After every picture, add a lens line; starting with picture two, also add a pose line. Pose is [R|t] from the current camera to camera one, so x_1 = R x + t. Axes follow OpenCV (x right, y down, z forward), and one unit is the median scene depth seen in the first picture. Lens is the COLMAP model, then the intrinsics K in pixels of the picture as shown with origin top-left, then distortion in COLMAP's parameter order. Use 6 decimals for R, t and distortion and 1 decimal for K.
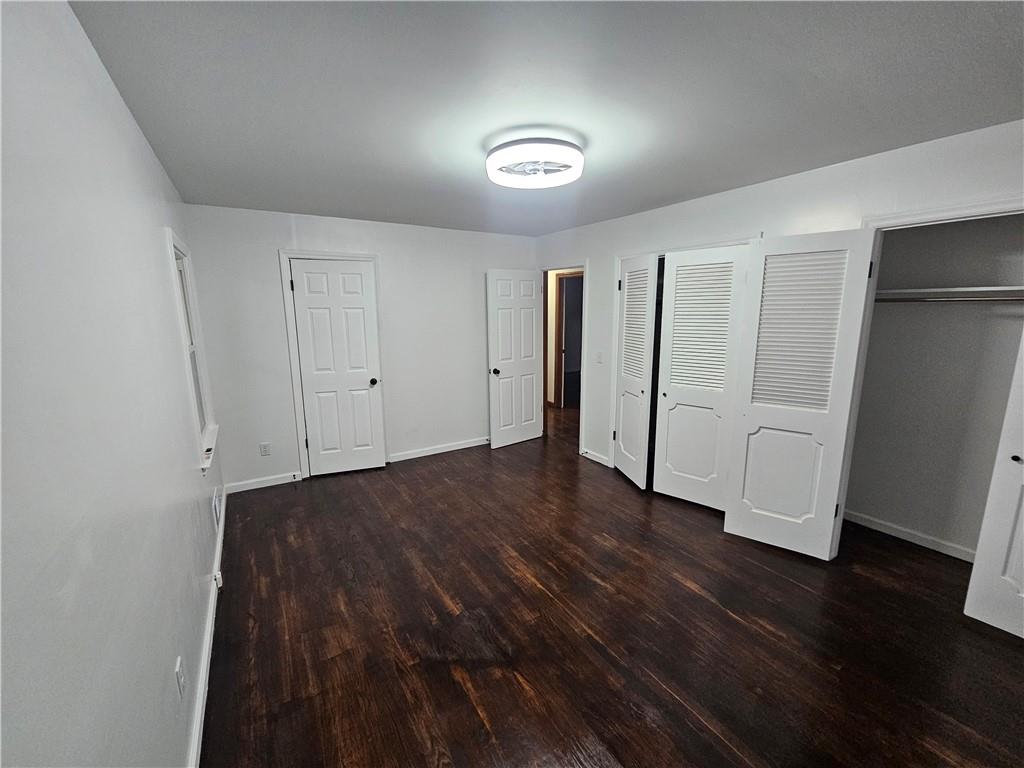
lens RADIAL K [[421.9, 0, 511.3], [0, 421.9, 387.6], [0, 0, 1]] dist [-0.002415, 0.000616]
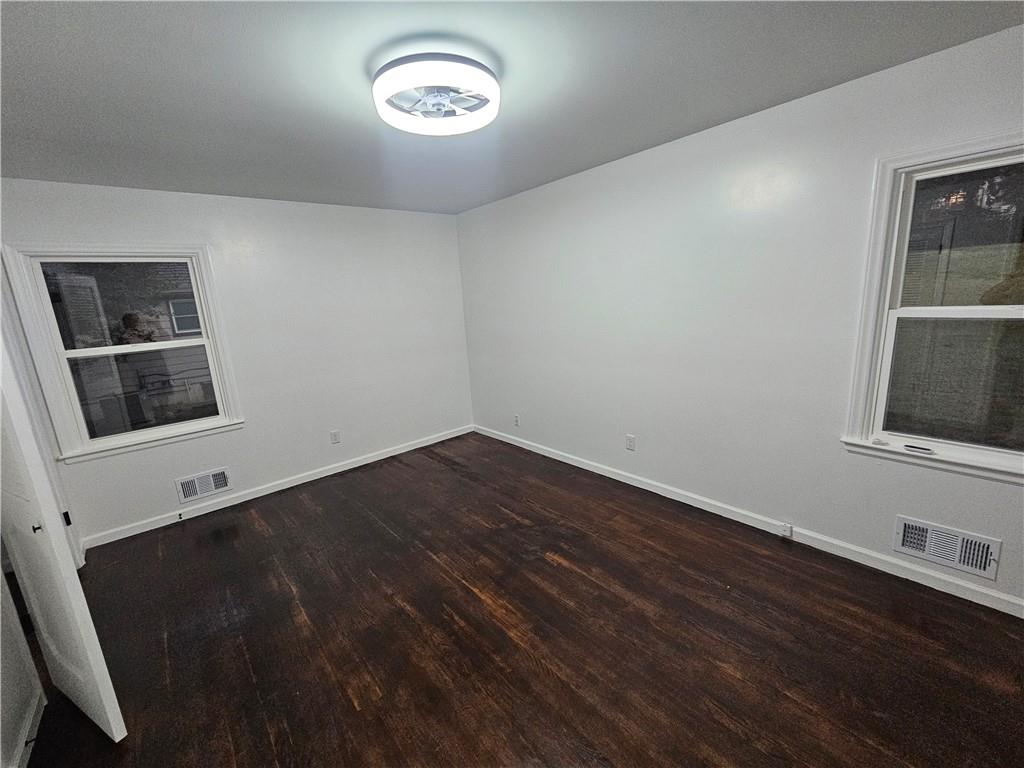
lens RADIAL K [[421.9, 0, 511.3], [0, 421.9, 387.6], [0, 0, 1]] dist [-0.002415, 0.000616]
pose [[-0.986301, 0.096632, -0.133685, 0.069895], [0.038133, 0.922062, 0.385158, -0.282694], [0.160485, 0.374784, -0.913116, 1.662225]]
